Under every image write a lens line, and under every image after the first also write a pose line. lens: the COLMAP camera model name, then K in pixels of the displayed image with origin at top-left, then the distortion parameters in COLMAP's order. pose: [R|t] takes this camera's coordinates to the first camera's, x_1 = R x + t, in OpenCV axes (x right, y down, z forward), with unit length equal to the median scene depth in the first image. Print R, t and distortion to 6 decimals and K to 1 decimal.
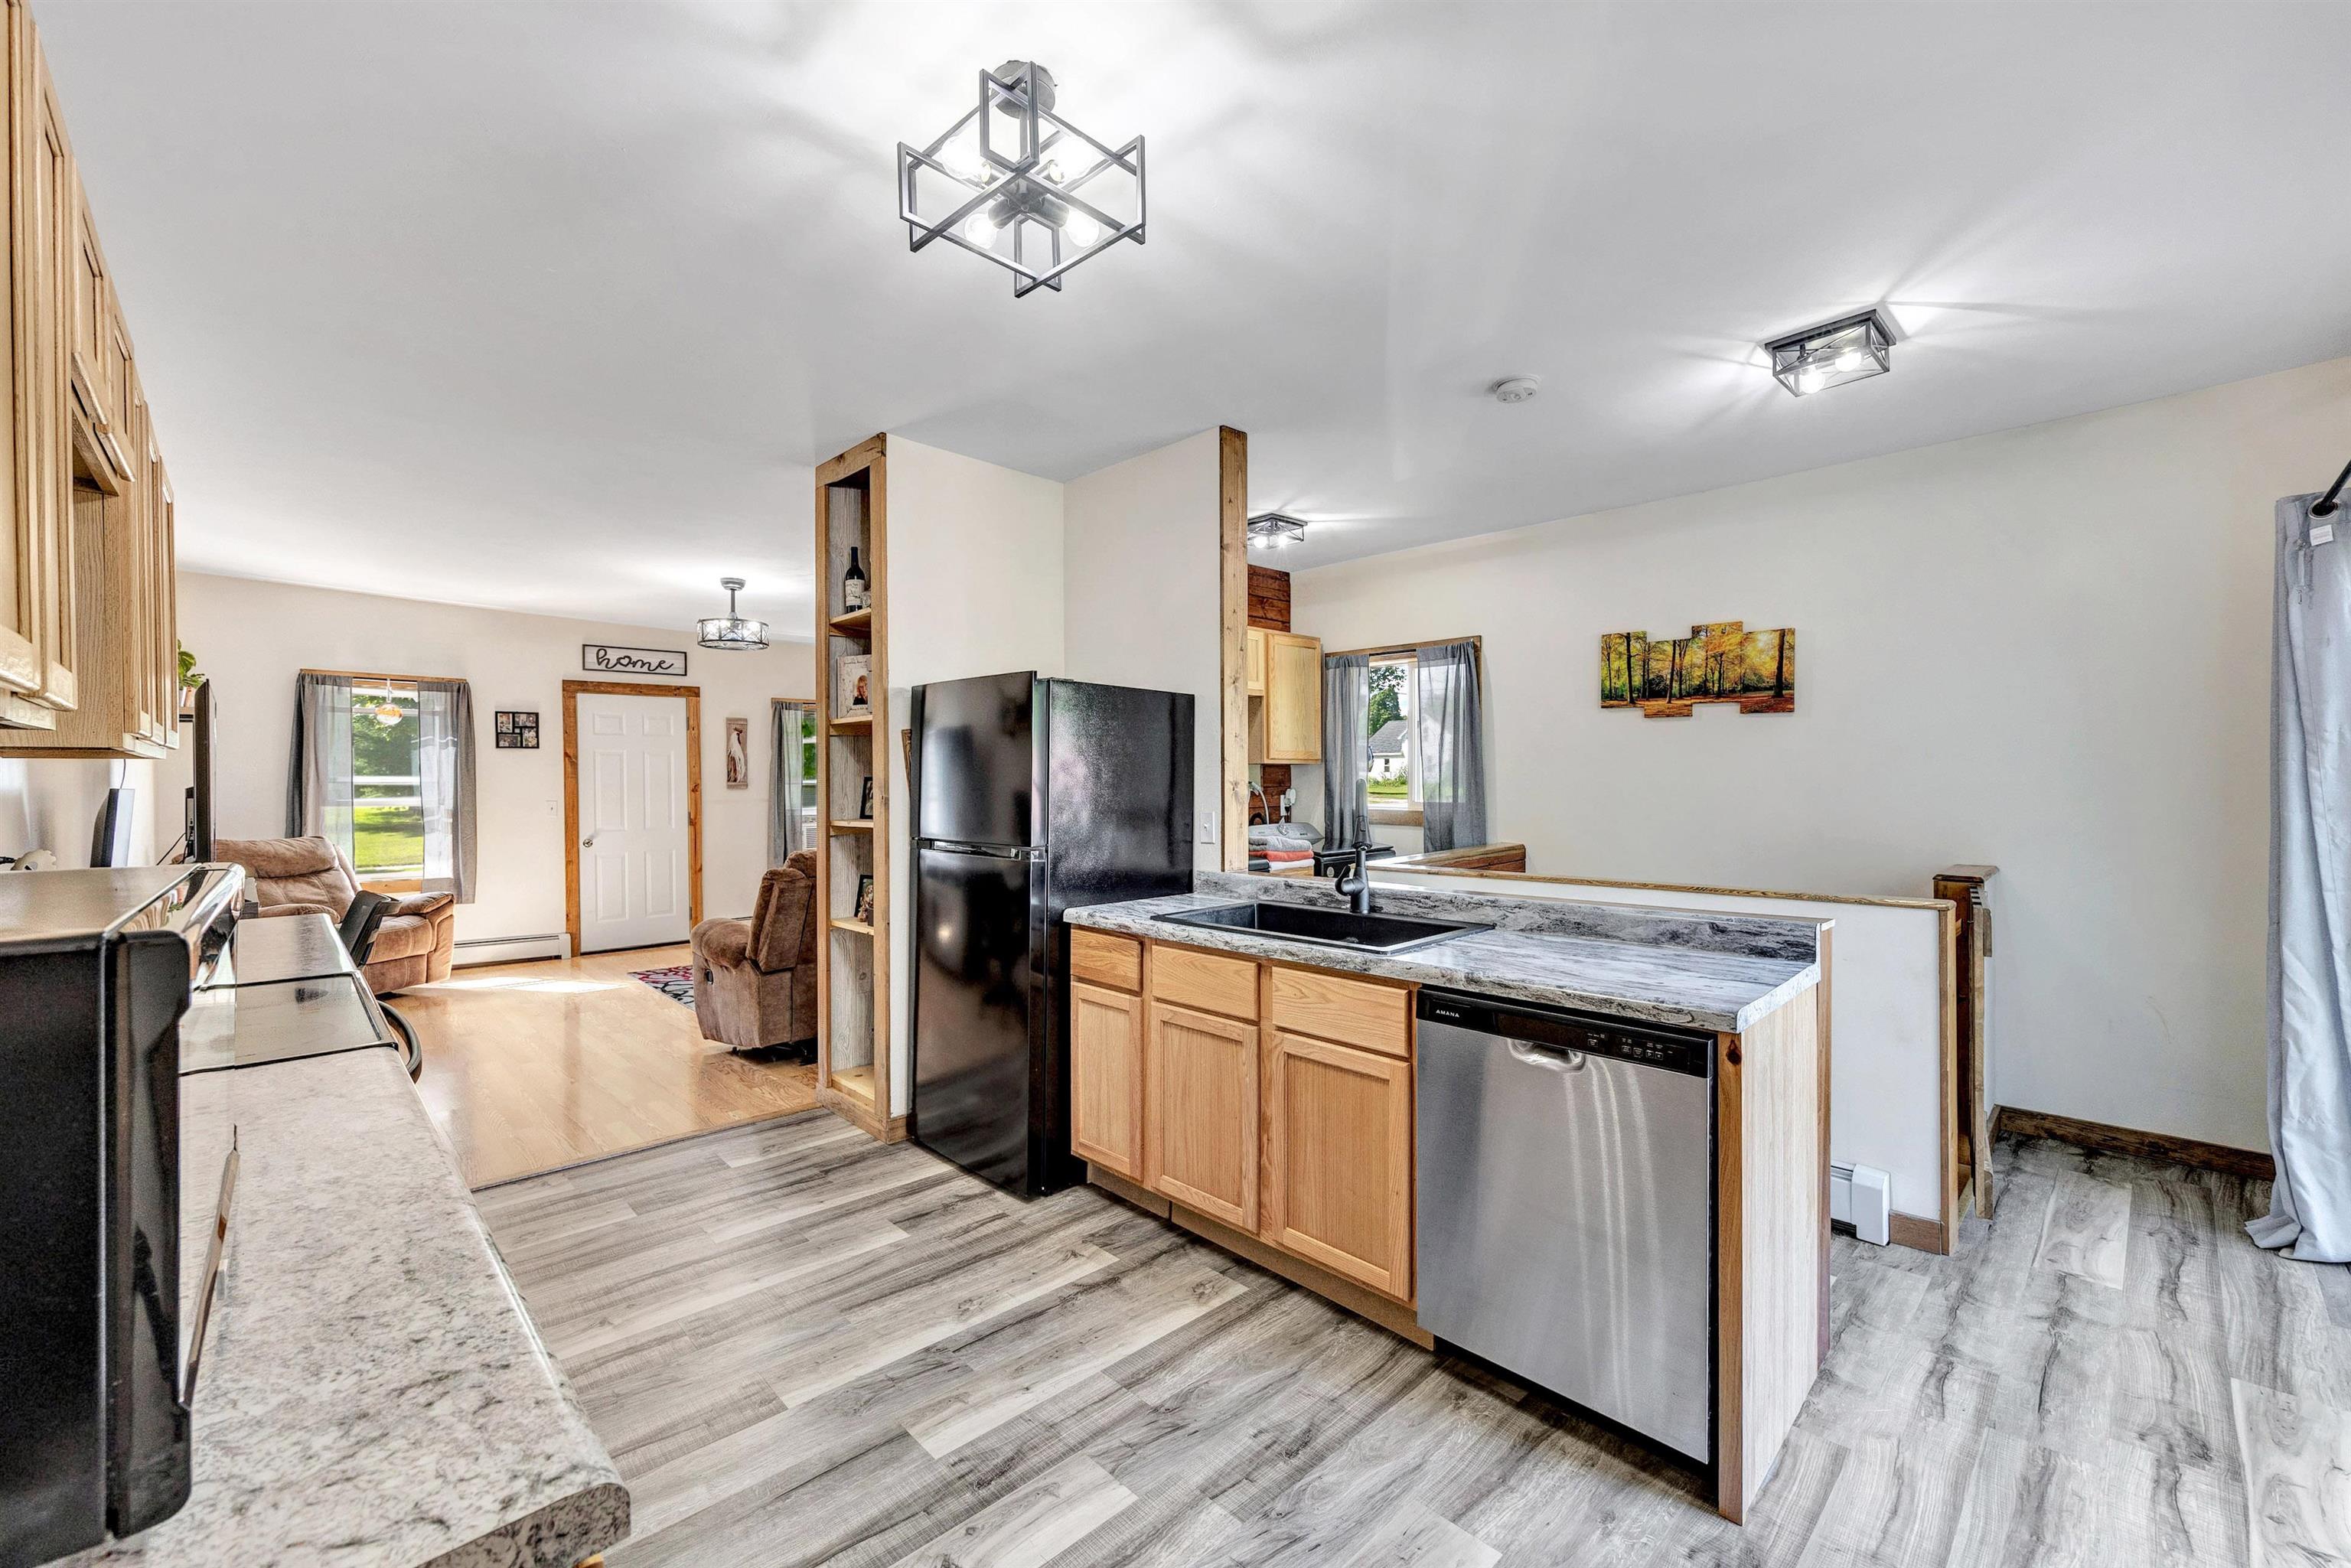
lens RADIAL K [[949.7, 0, 1145.8], [0, 949.7, 788.2], [0, 0, 1]] dist [0.001873, 0.000362]
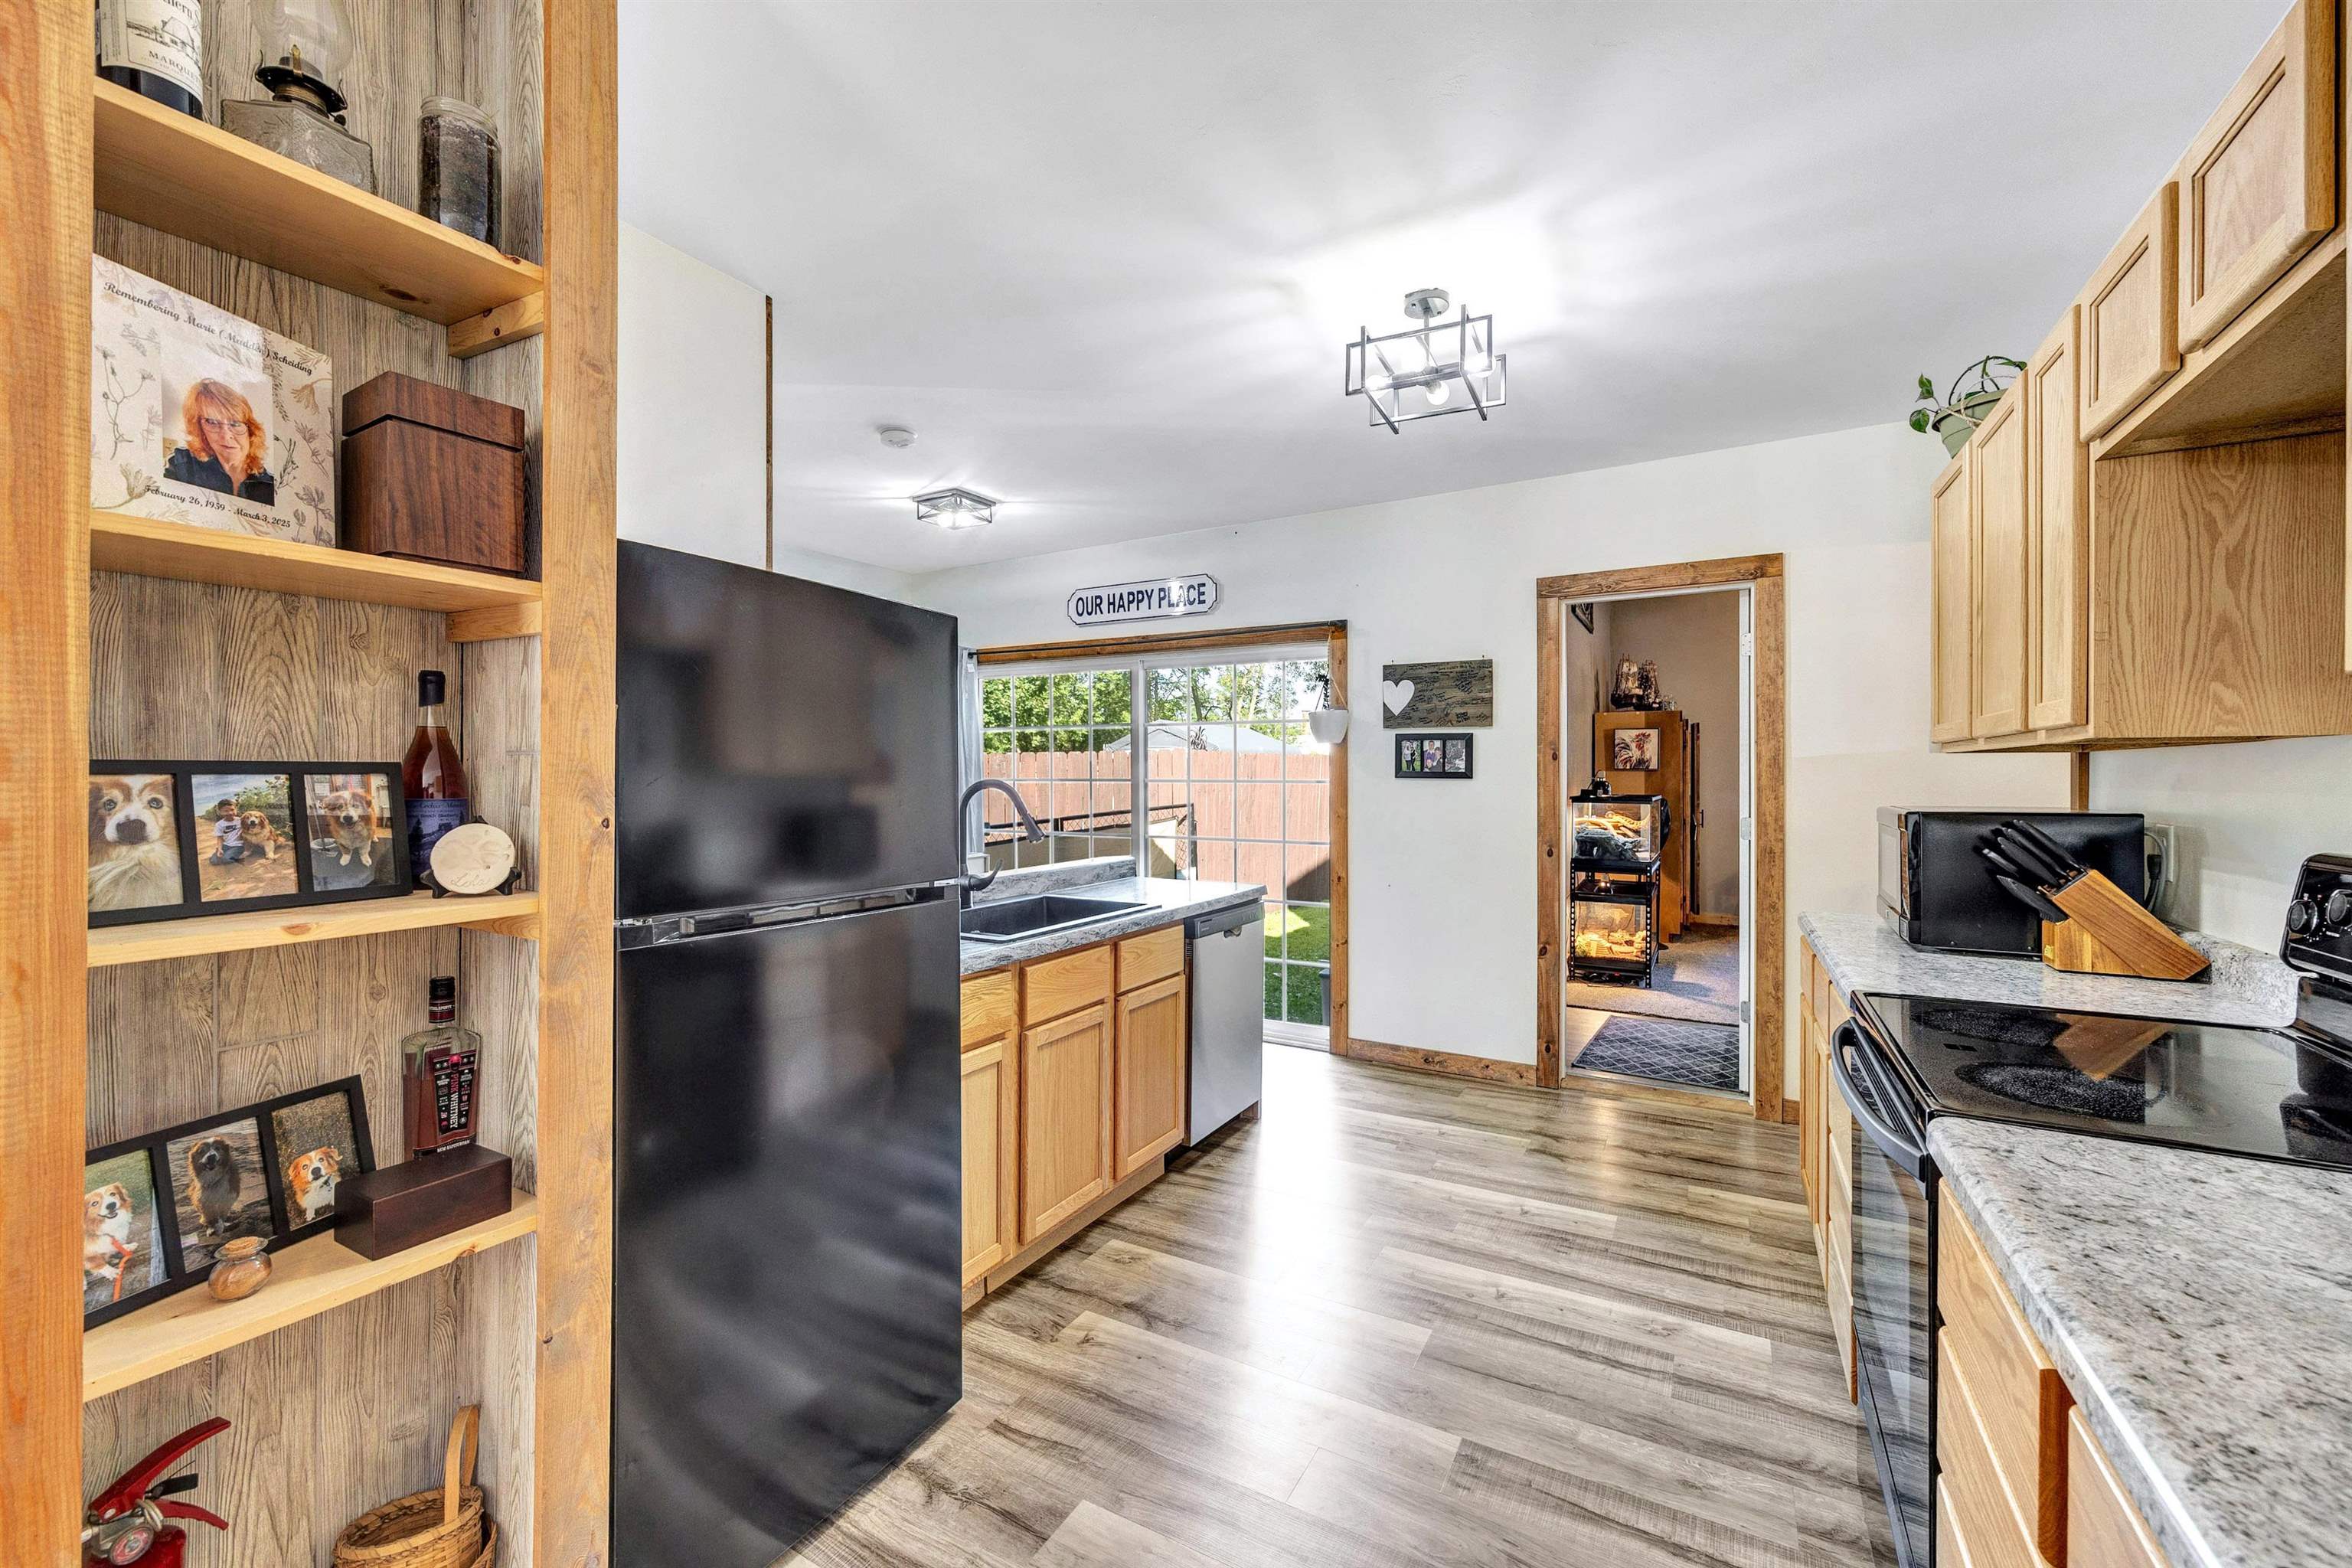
lens RADIAL K [[950.2, 0, 1181.8], [0, 950.2, 777.3], [0, 0, 1]] dist [0.001873, 0.000362]
pose [[-0.311429, 0.008329, 0.950233, -0.352742], [0.005230, 0.999961, -0.007051, -0.001245], [-0.950255, 0.002774, -0.311461, 0.458783]]
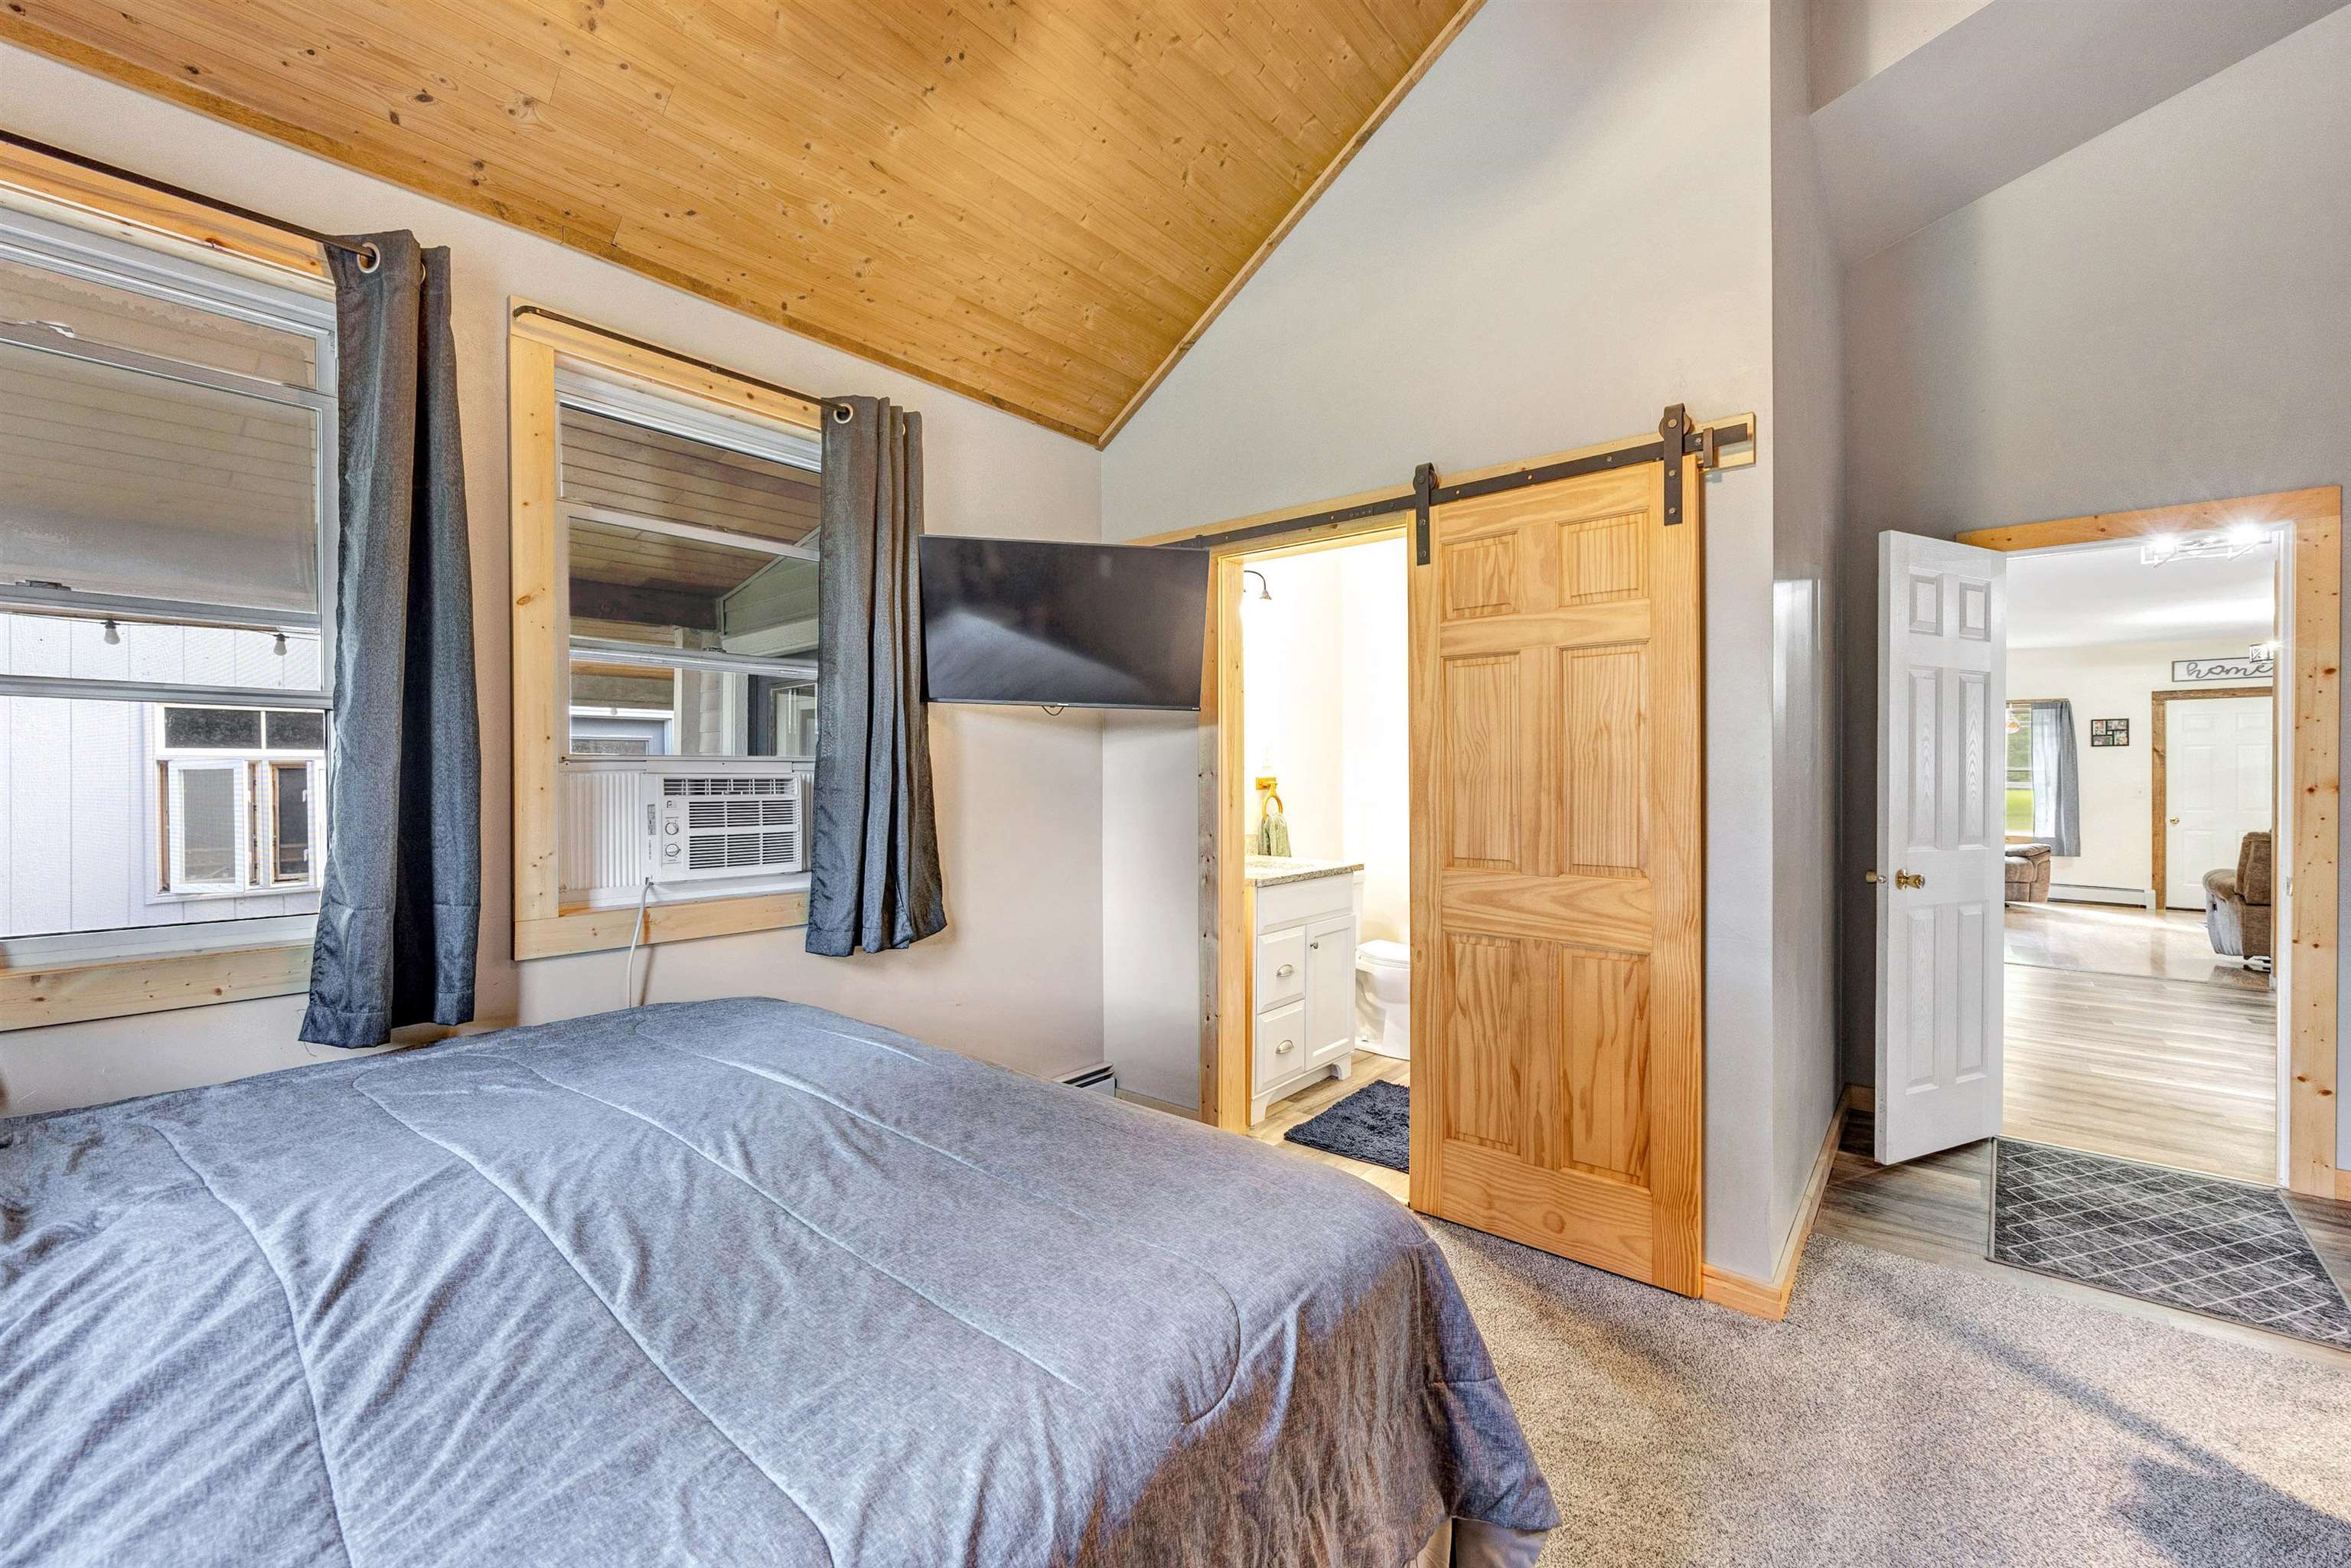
lens RADIAL K [[949.7, 0, 1182.2], [0, 949.7, 781.0], [0, 0, 1]] dist [0.001873, 0.000362]
pose [[0.146209, 0.011671, -0.989185, 0.496488], [-0.008368, 0.999909, 0.010561, 0.003837], [0.989218, 0.006733, 0.146293, -0.510984]]
